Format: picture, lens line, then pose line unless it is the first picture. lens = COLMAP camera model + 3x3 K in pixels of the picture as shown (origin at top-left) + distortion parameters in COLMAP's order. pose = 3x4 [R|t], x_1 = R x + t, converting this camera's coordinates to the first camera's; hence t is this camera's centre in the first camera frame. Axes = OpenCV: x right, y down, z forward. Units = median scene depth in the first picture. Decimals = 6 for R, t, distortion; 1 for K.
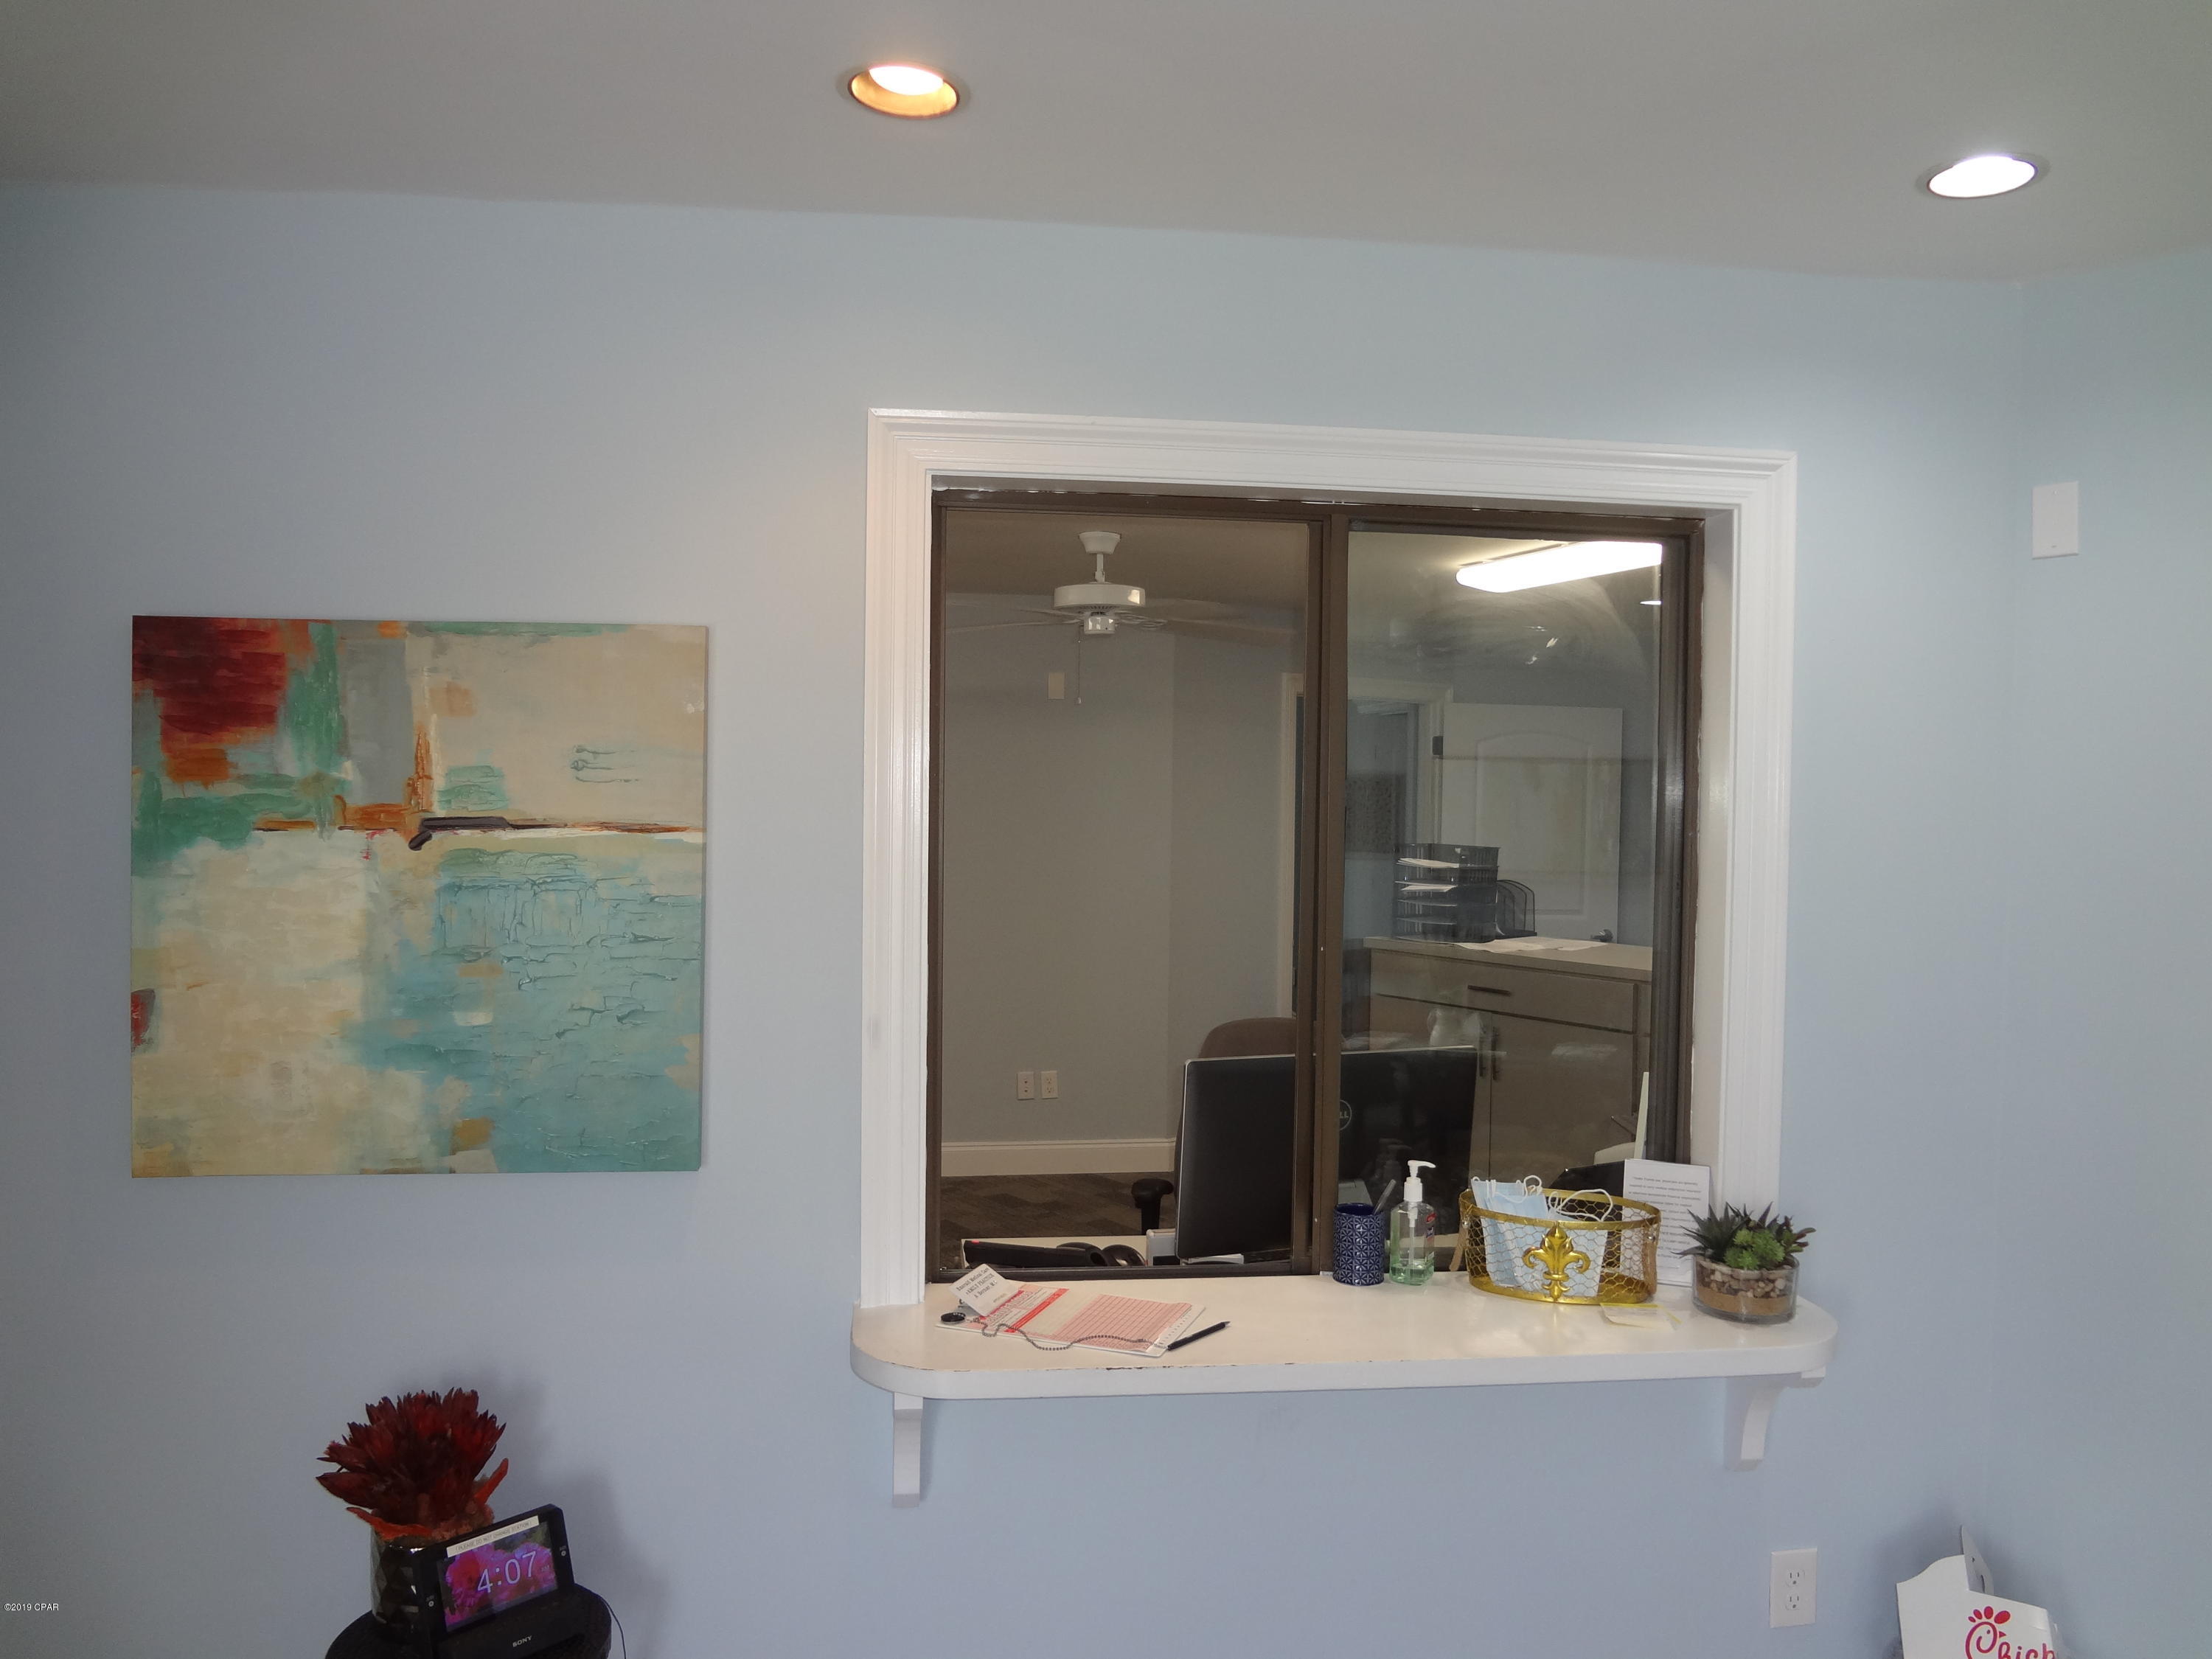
lens RADIAL K [[1652.8, 0, 1107.2], [0, 1652.8, 823.5], [0, 0, 1]] dist [-0.043511, 0.008299]
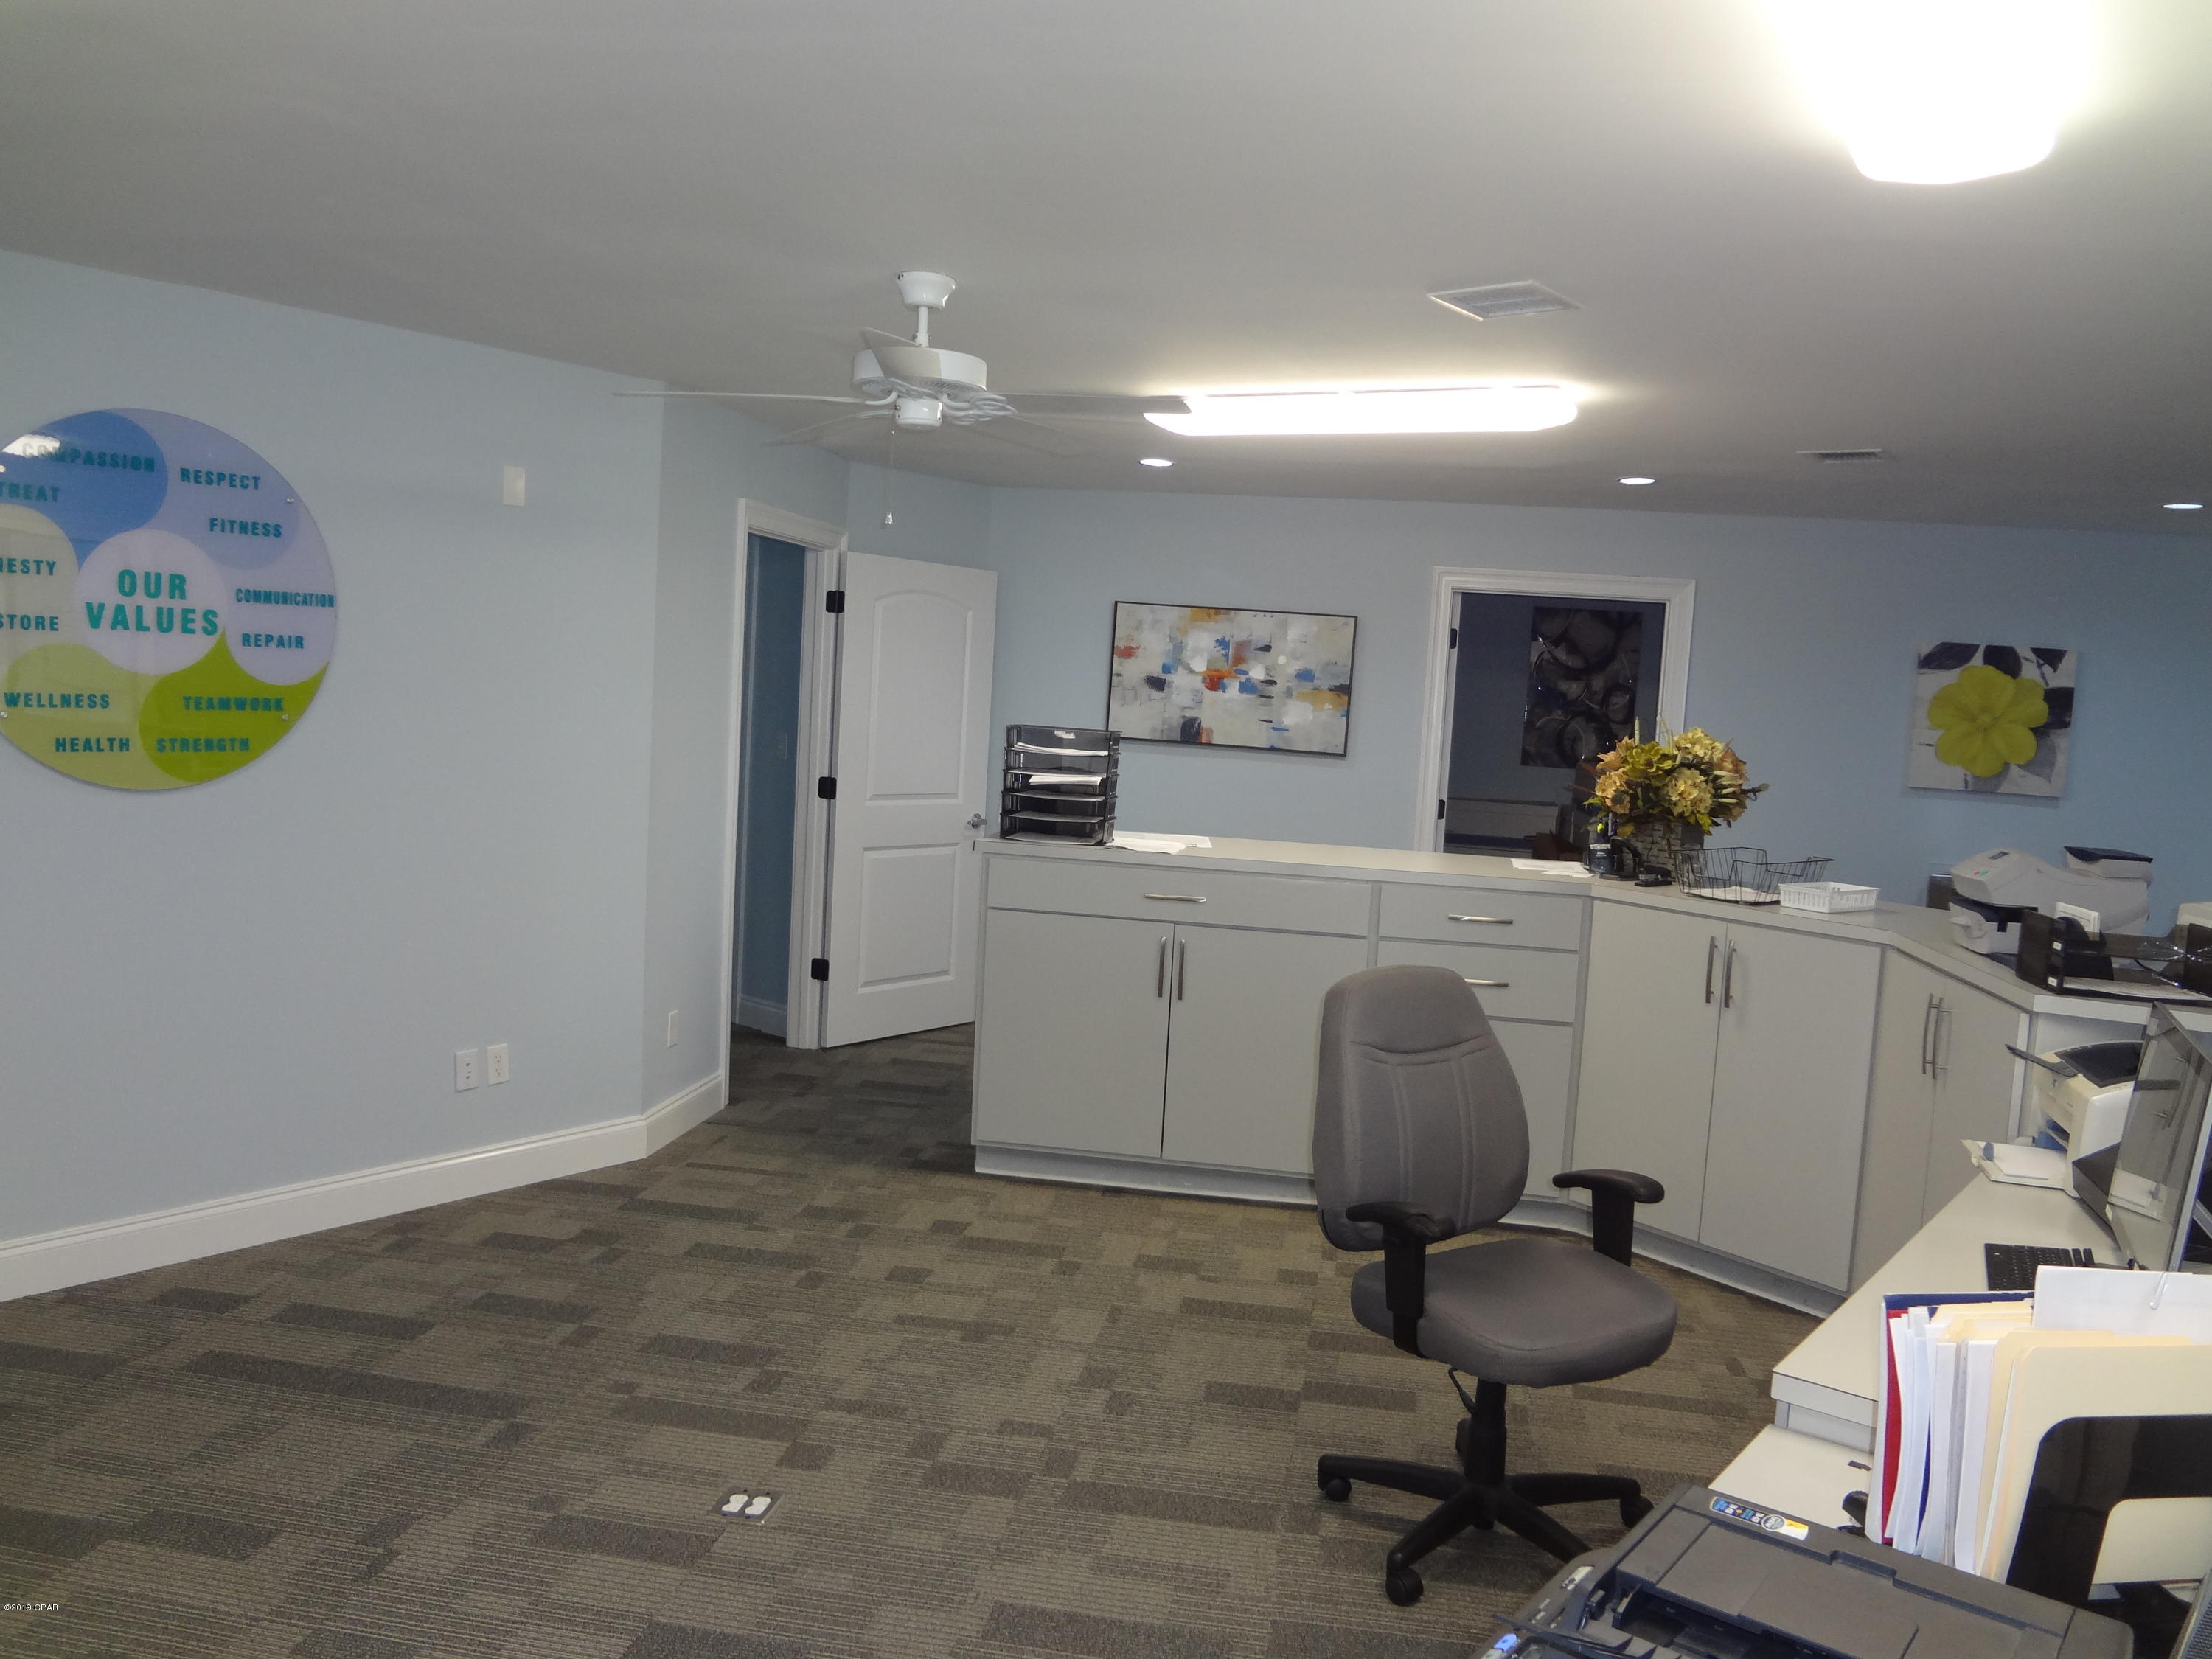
lens RADIAL K [[1652.8, 0, 1106.3], [0, 1652.8, 820.1], [0, 0, 1]] dist [-0.043511, 0.008299]
pose [[0.711084, -0.030258, 0.702456, -0.992314], [-0.030846, 0.996769, 0.074161, -0.008096], [-0.702430, -0.074402, 0.707853, 1.009681]]
